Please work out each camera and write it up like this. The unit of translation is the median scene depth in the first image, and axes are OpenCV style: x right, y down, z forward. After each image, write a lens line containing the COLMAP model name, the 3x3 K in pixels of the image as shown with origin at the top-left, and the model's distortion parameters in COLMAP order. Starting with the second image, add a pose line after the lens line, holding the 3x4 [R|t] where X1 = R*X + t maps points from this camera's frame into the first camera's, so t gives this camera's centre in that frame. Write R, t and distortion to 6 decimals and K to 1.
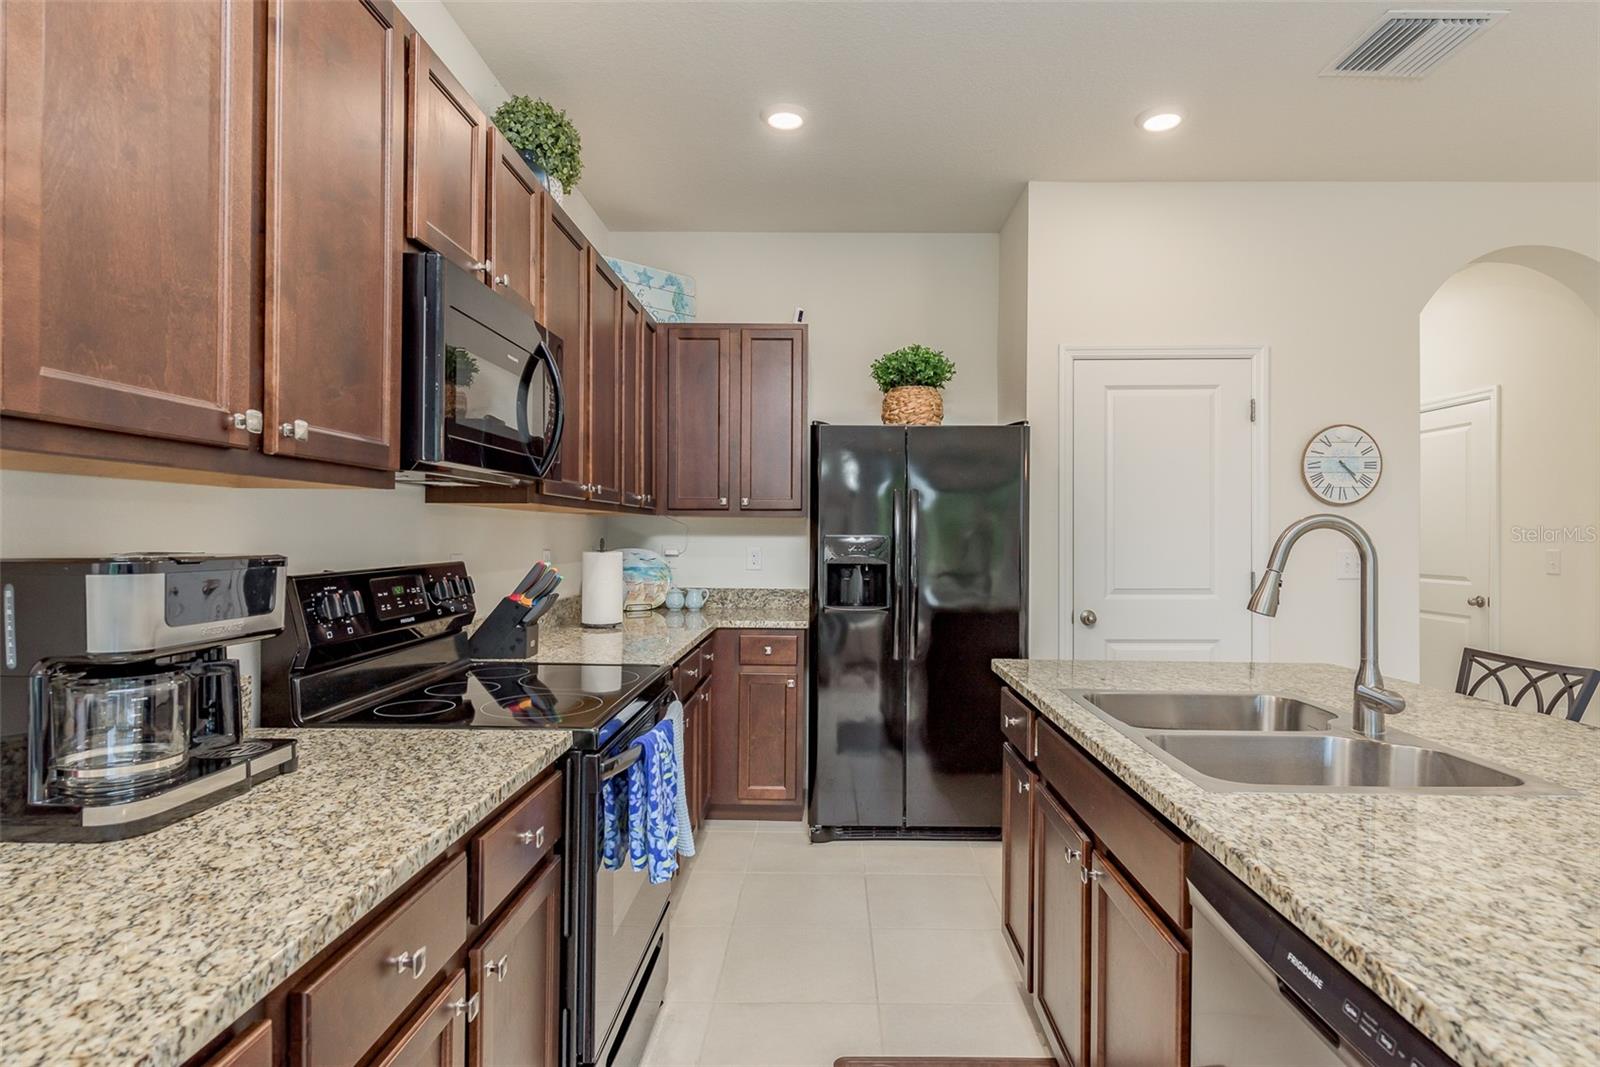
lens RADIAL K [[862.4, 0, 823.5], [0, 862.4, 533.3], [0, 0, 1]] dist [0.002532, 0.001611]
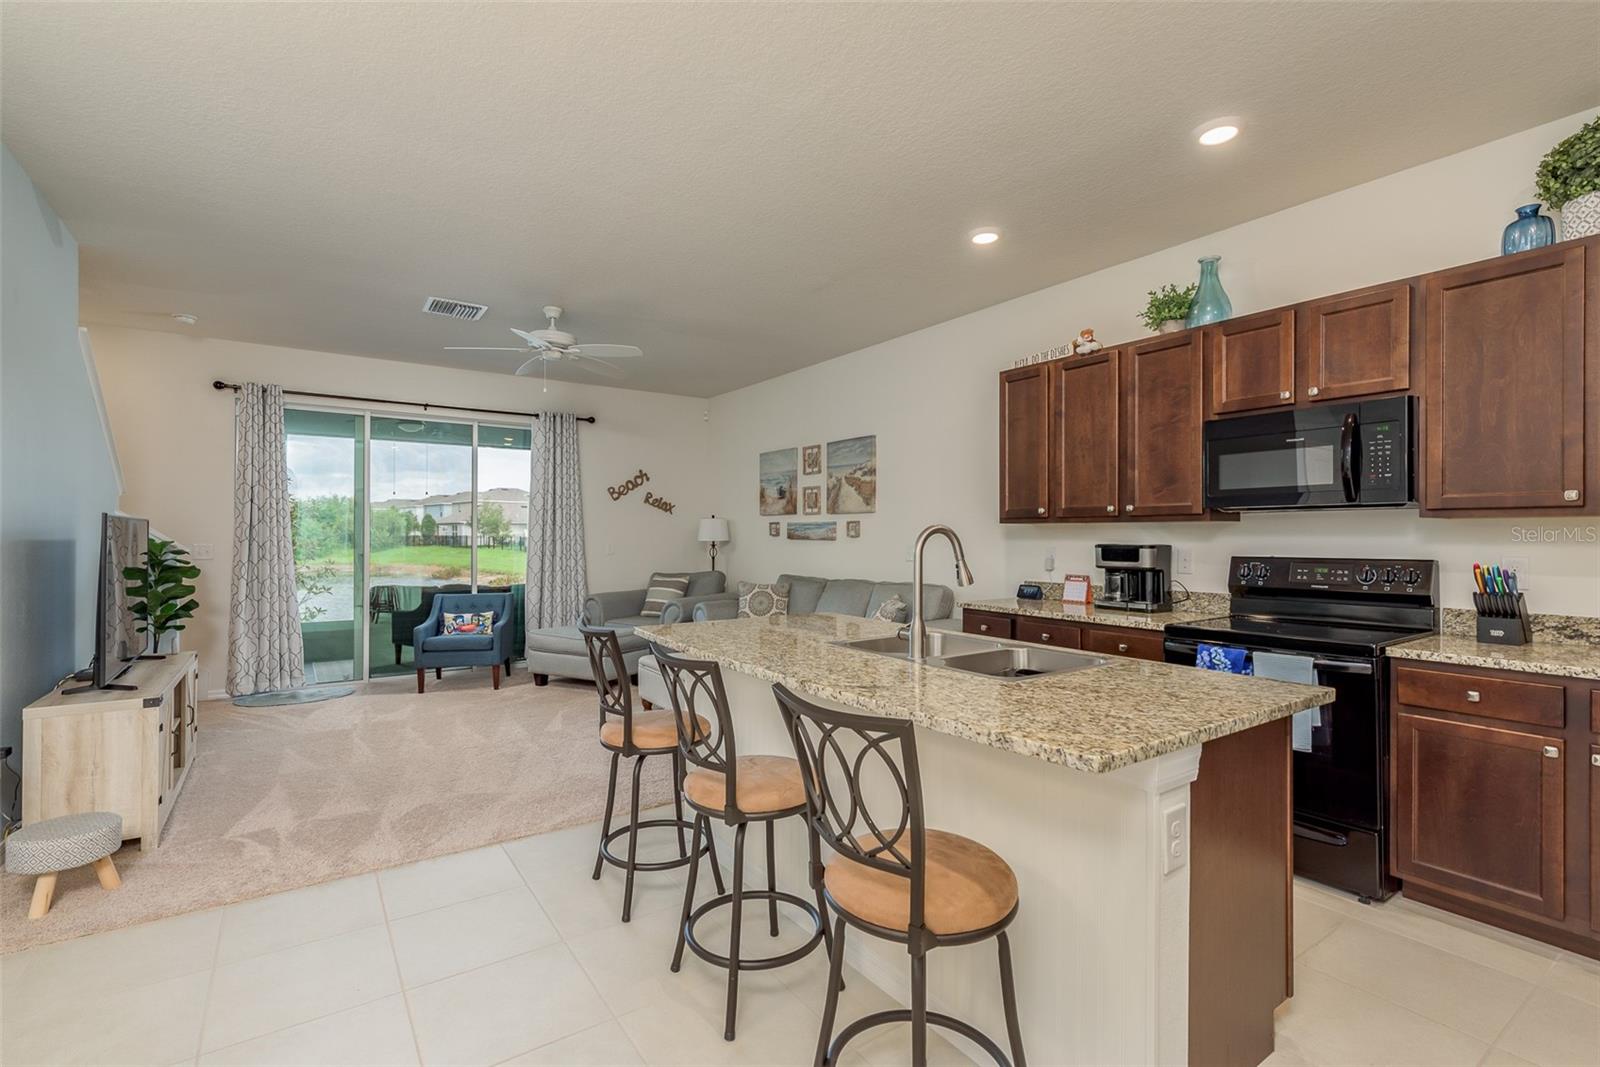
lens RADIAL K [[727.1, 0, 796.6], [0, 727.1, 532.9], [0, 0, 1]] dist [0.005796, -0.002631]
pose [[-0.822248, -0.009960, -0.569042, 0.721892], [-0.007305, 0.999949, -0.006947, 0.002874], [0.569082, -0.001555, -0.822279, 0.901952]]
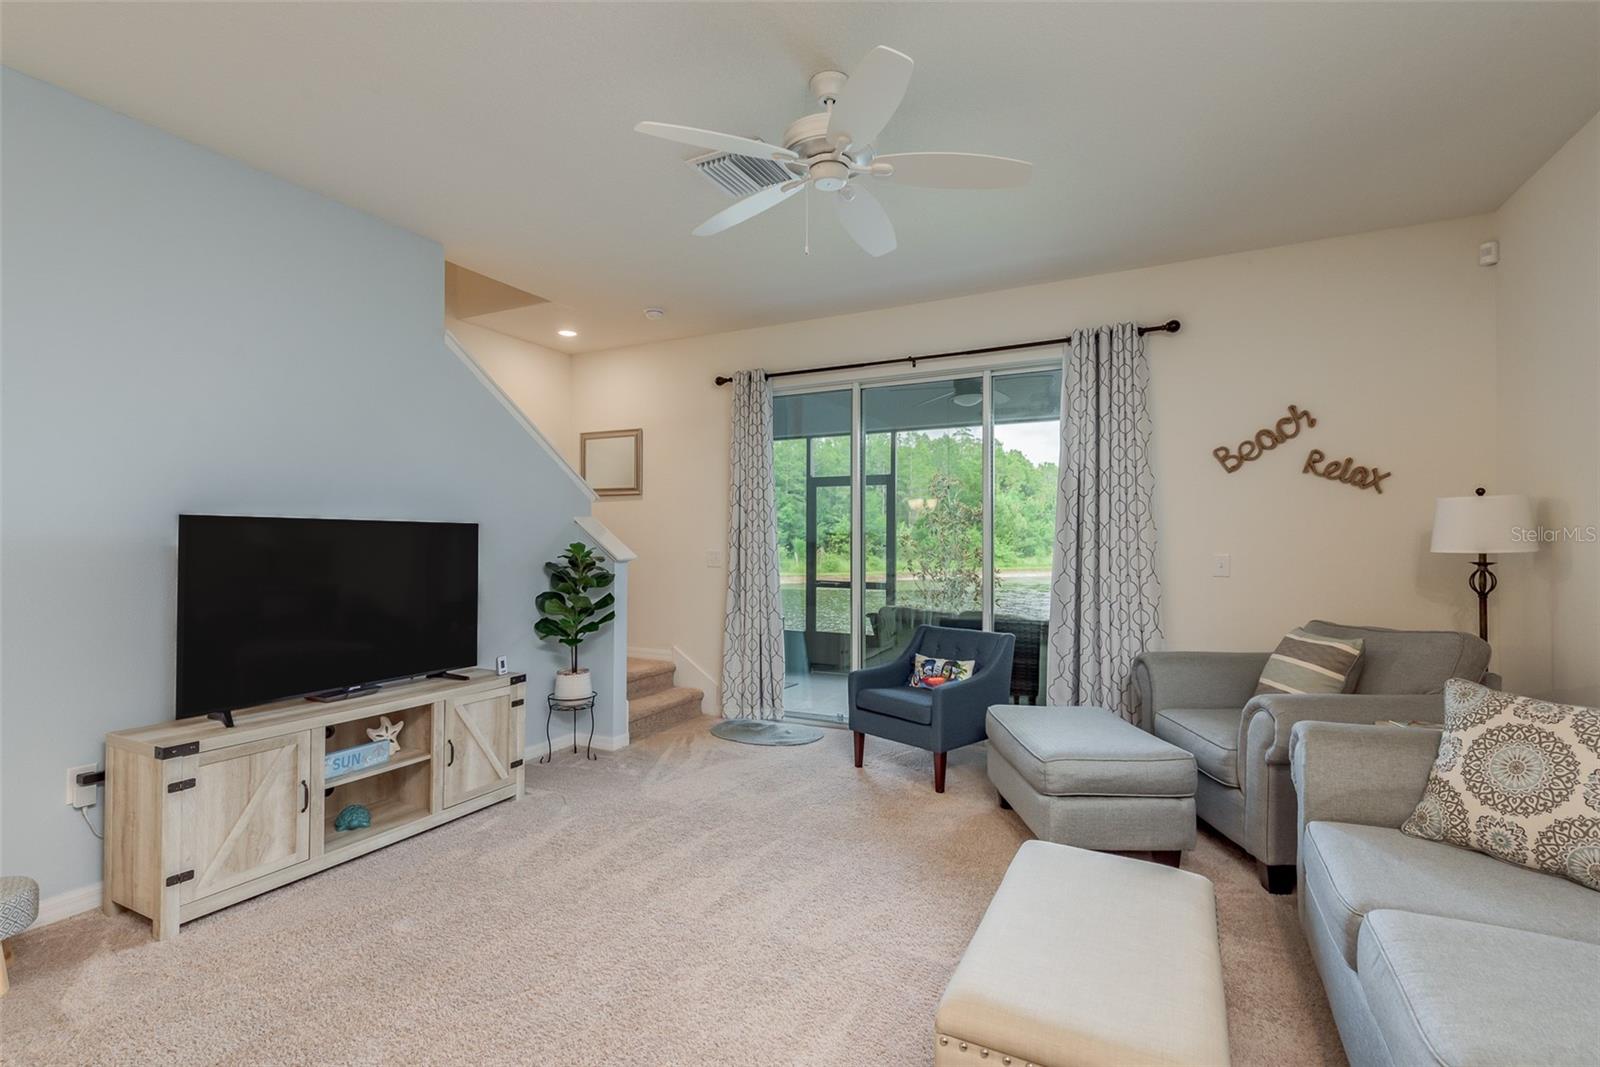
lens RADIAL K [[727.1, 0, 806.1], [0, 727.1, 536.3], [0, 0, 1]] dist [0.005796, -0.002631]
pose [[-0.894142, -0.001954, 0.447779, 0.058080], [-0.003646, 0.999989, -0.002918, -0.000578], [-0.447768, -0.004242, -0.894140, 0.152127]]
